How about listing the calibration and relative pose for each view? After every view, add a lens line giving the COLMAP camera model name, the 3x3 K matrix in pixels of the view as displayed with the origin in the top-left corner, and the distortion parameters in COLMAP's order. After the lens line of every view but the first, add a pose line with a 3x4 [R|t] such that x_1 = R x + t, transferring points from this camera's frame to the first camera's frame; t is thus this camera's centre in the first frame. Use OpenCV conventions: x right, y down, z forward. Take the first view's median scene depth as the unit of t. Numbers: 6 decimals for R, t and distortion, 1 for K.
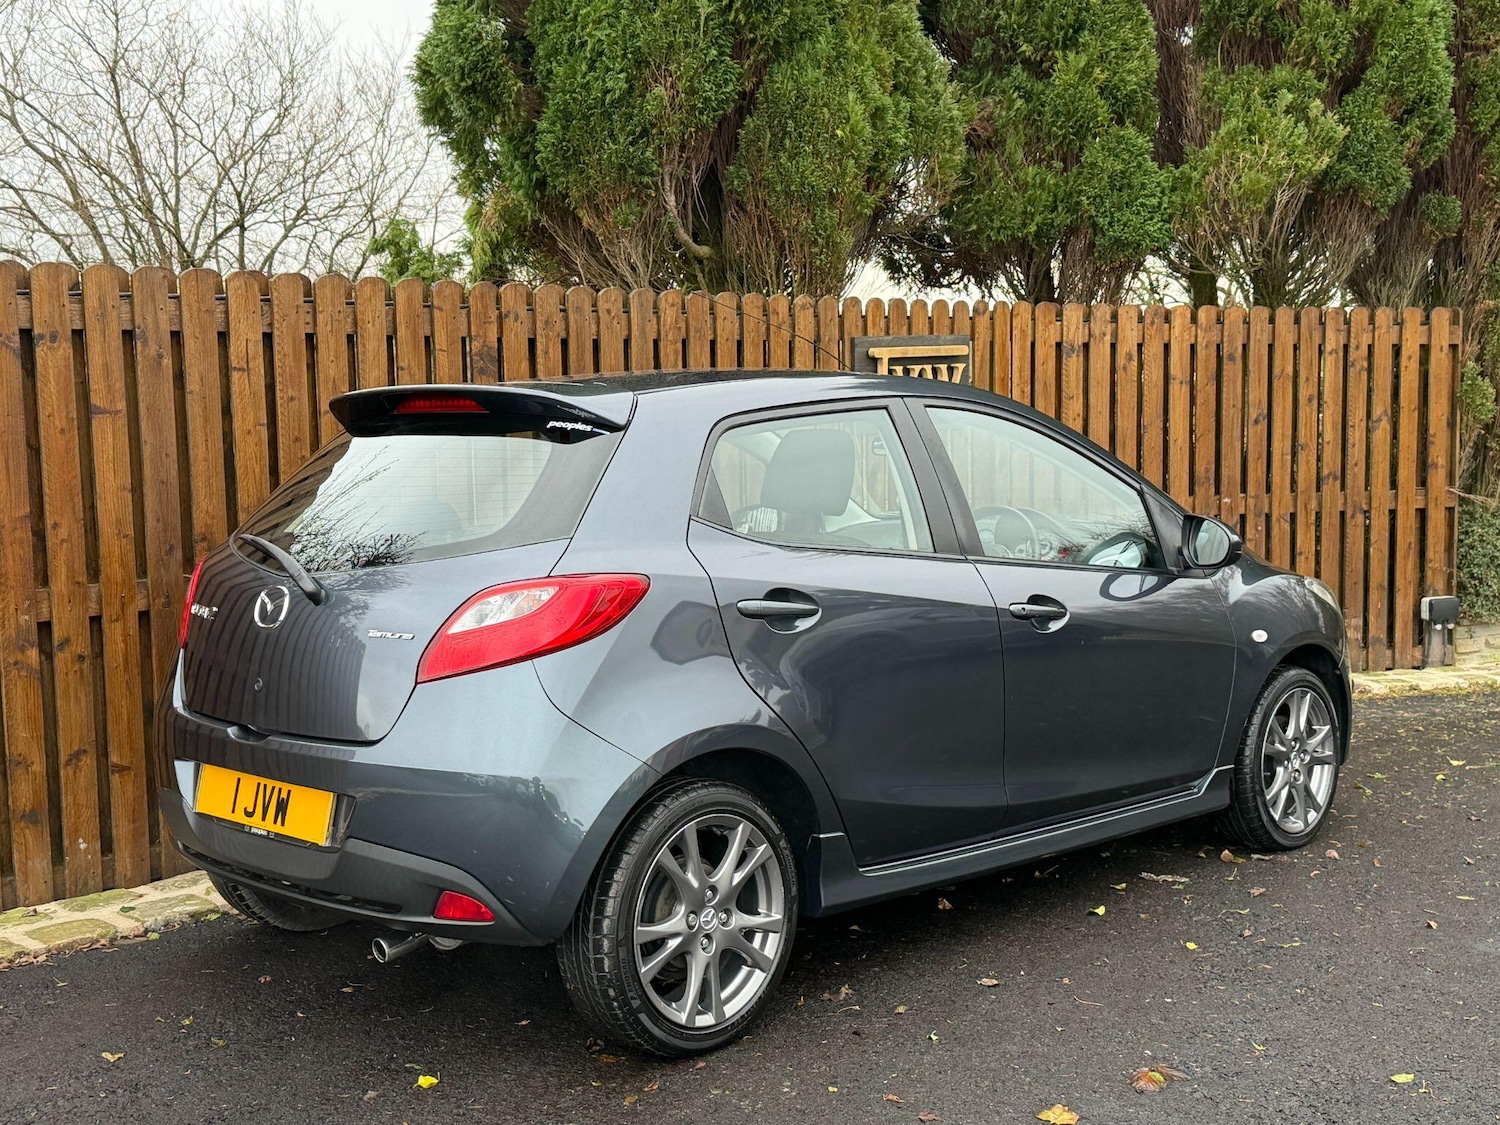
lens RADIAL K [[1790.4, 0, 741.2], [0, 1790.4, 555.5], [0, 0, 1]] dist [0.205880, -0.461981]
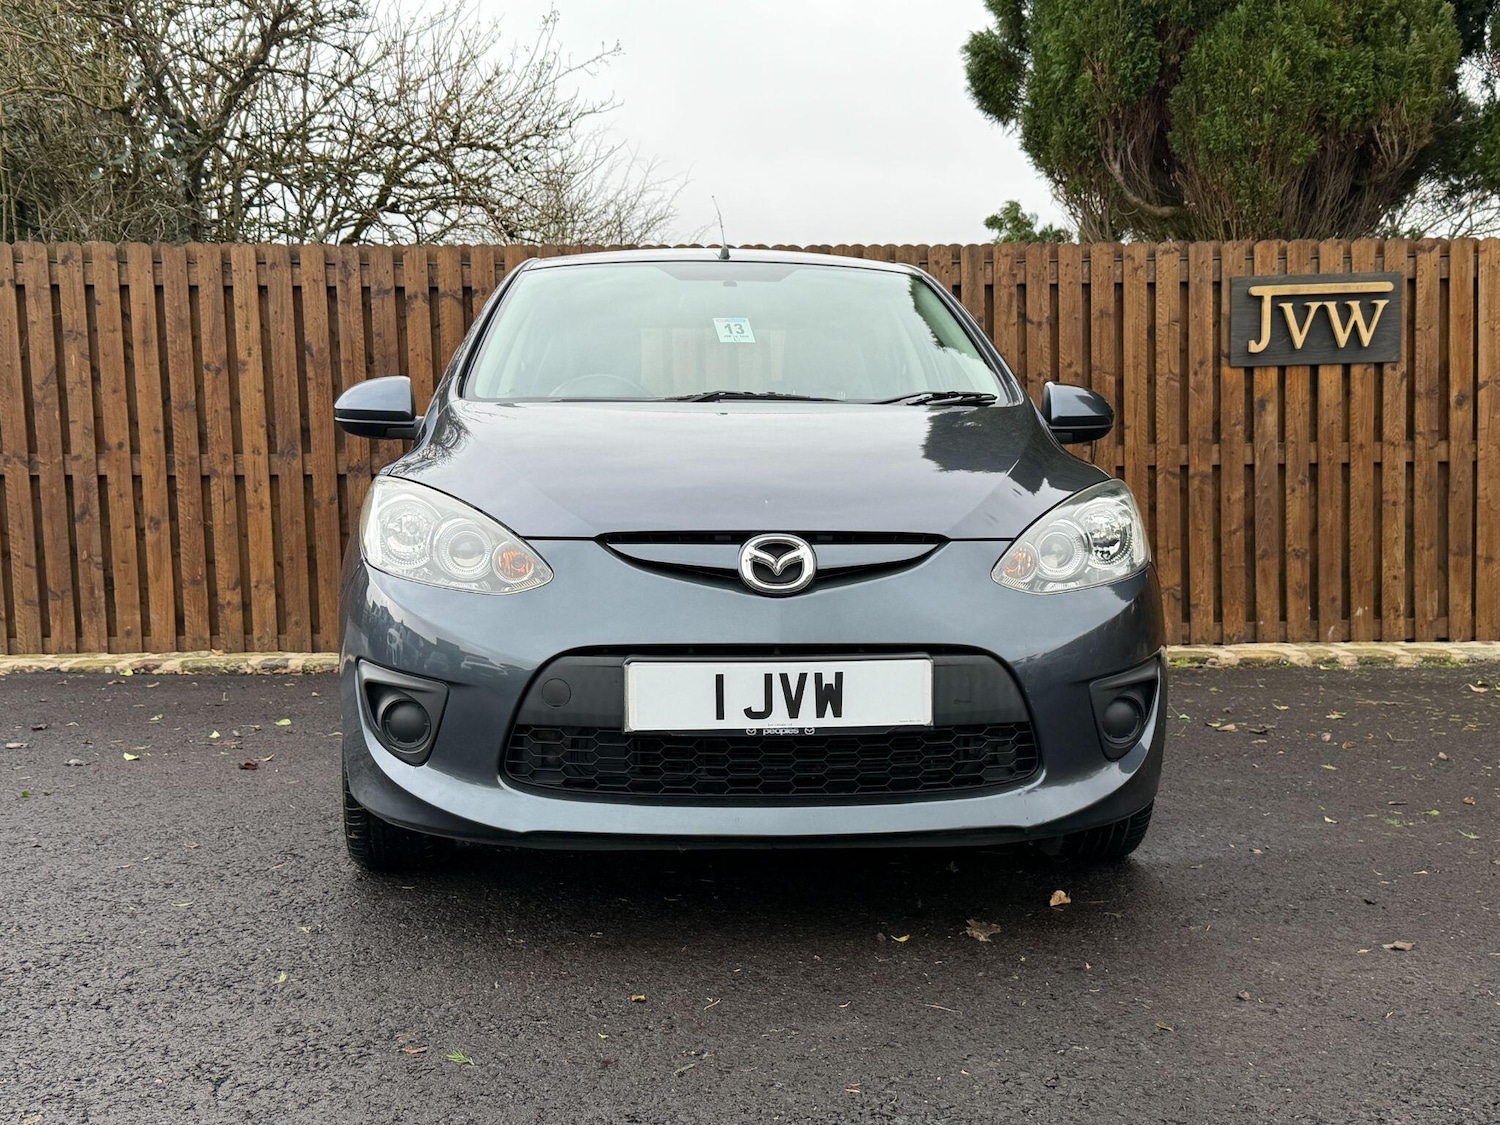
lens RADIAL K [[1710.0, 0, 756.1], [0, 1710.0, 562.7], [0, 0, 1]] dist [0.228006, -0.564594]
pose [[0.743831, 0.055838, -0.666031, 0.536986], [-0.065110, 0.997818, 0.010937, 0.055151], [0.665189, 0.035230, 0.745844, 0.033288]]
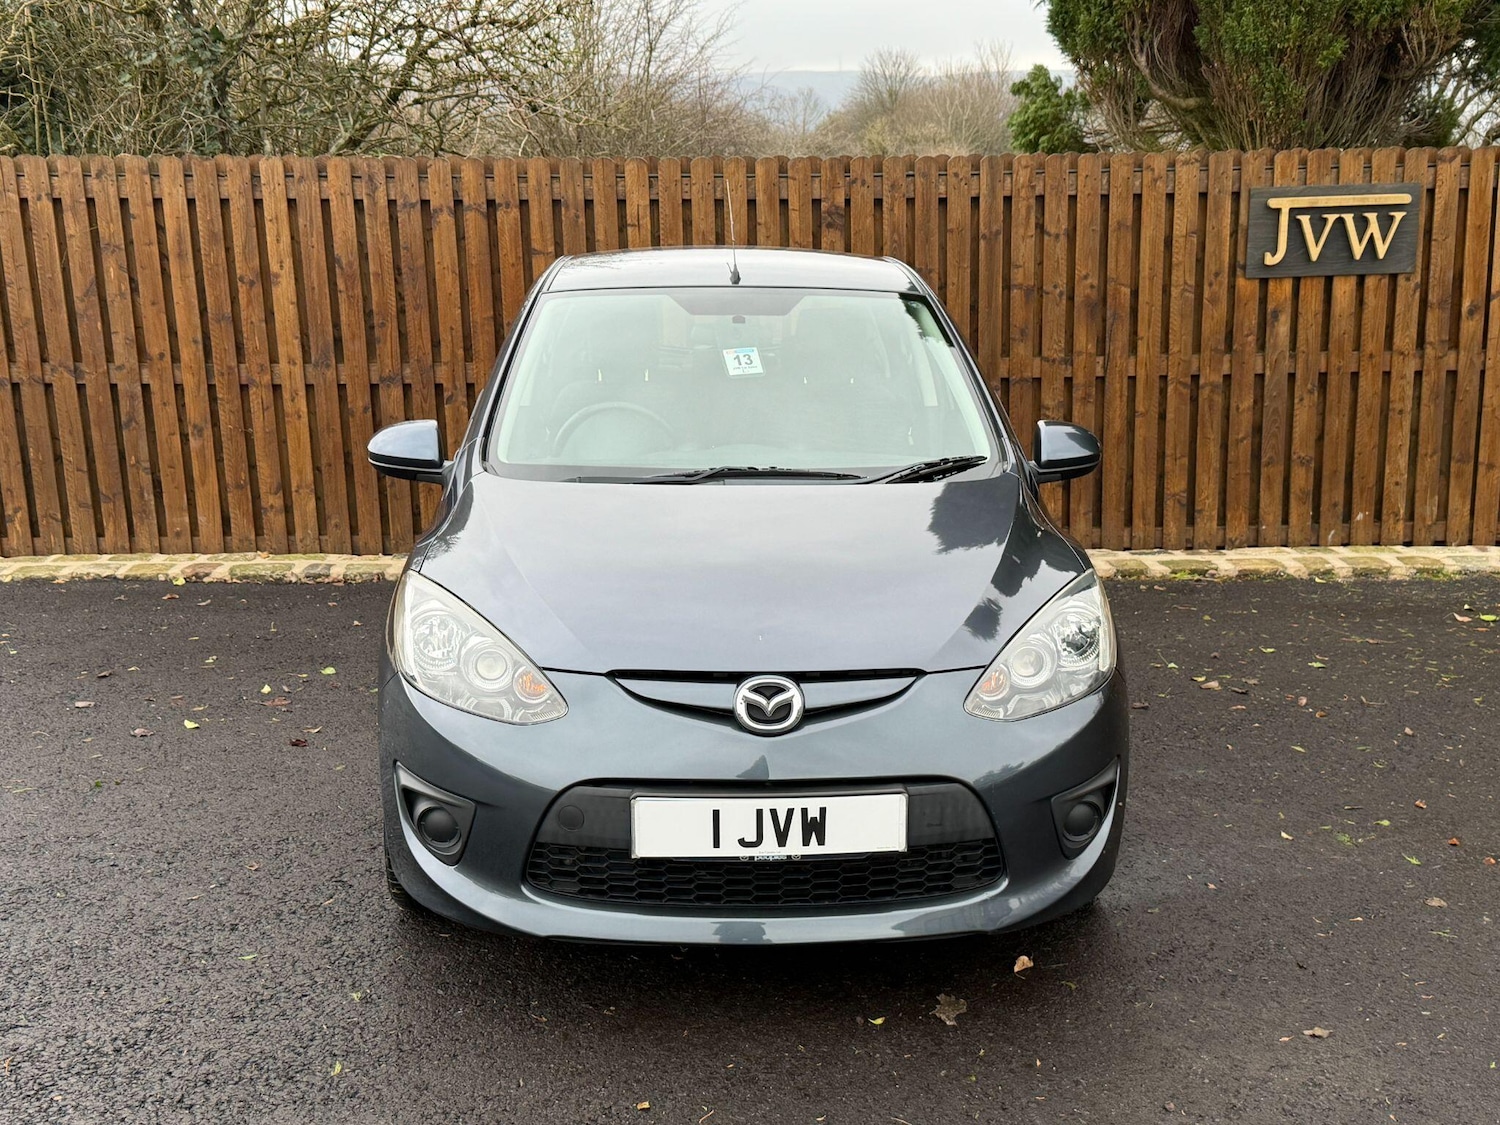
lens RADIAL K [[1711.4, 0, 751.0], [0, 1711.4, 561.3], [0, 0, 1]] dist [0.225897, -0.560646]
pose [[0.727555, 0.160961, -0.666900, 0.561213], [-0.068663, 0.984291, 0.162658, -0.048793], [0.682605, -0.072551, 0.727177, 0.011363]]
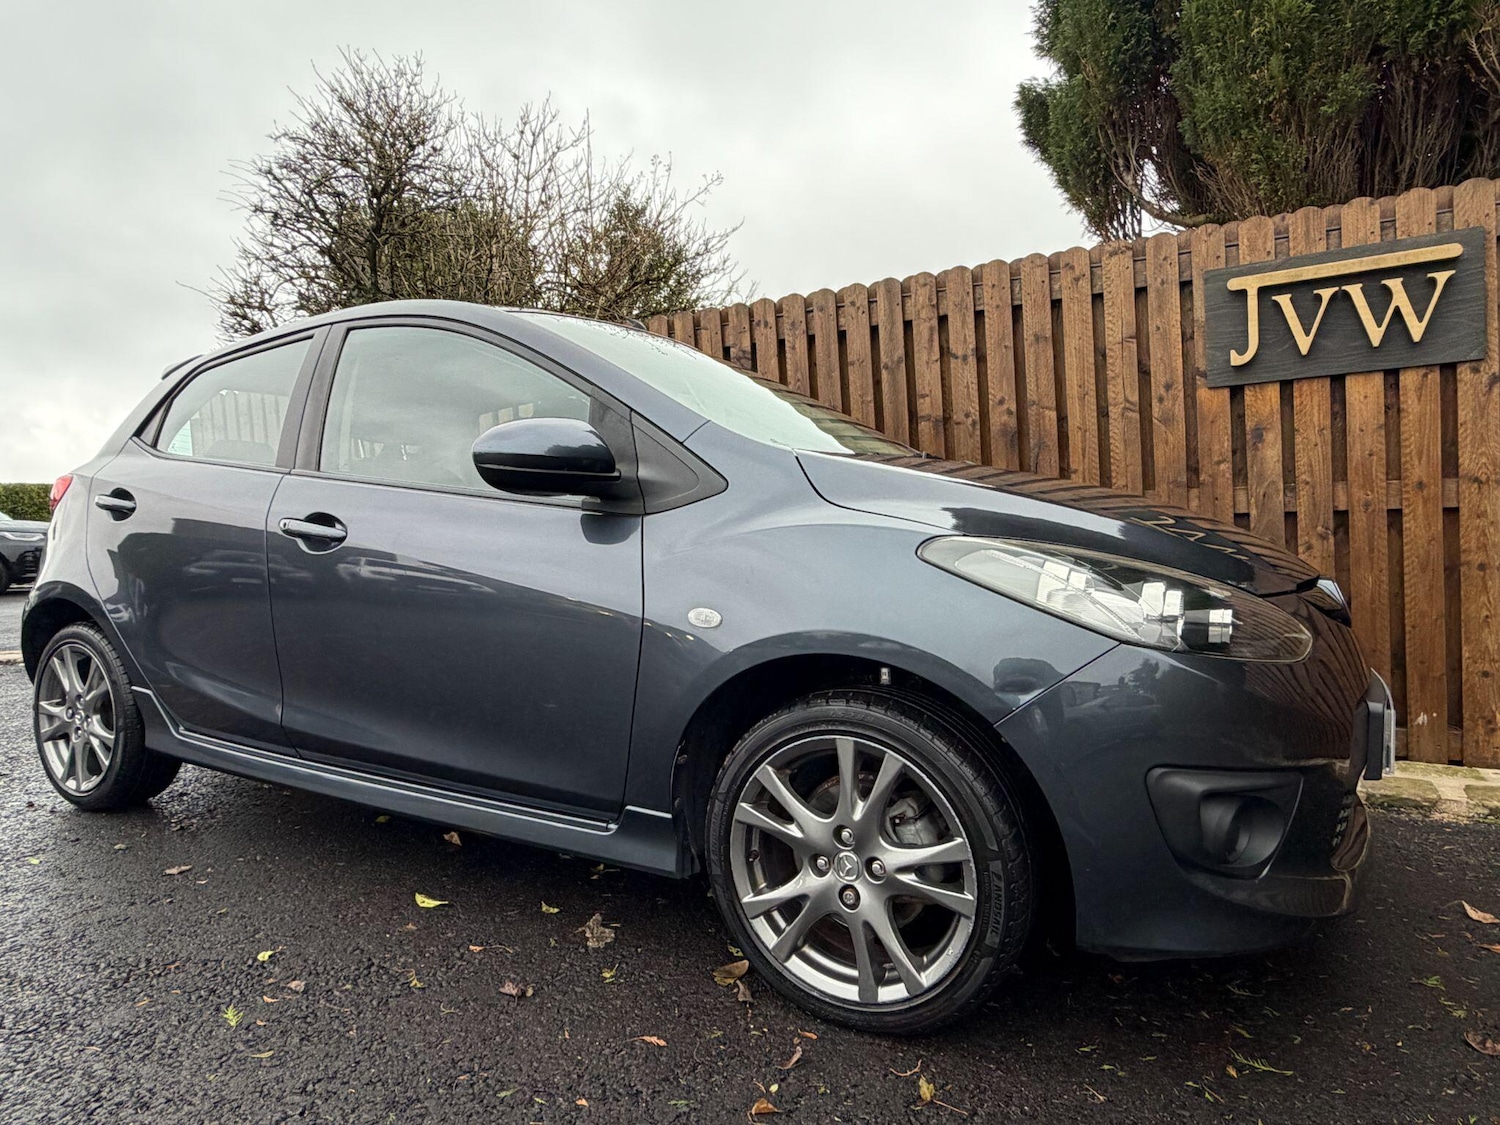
lens RADIAL K [[927.5, 0, 746.0], [0, 927.5, 564.3], [0, 0, 1]] dist [0.000986, -0.000932]
pose [[0.258027, 0.054454, -0.964602, 0.415299], [-0.062348, 0.997268, 0.039620, 0.009754], [0.964124, 0.049918, 0.260717, 0.664946]]
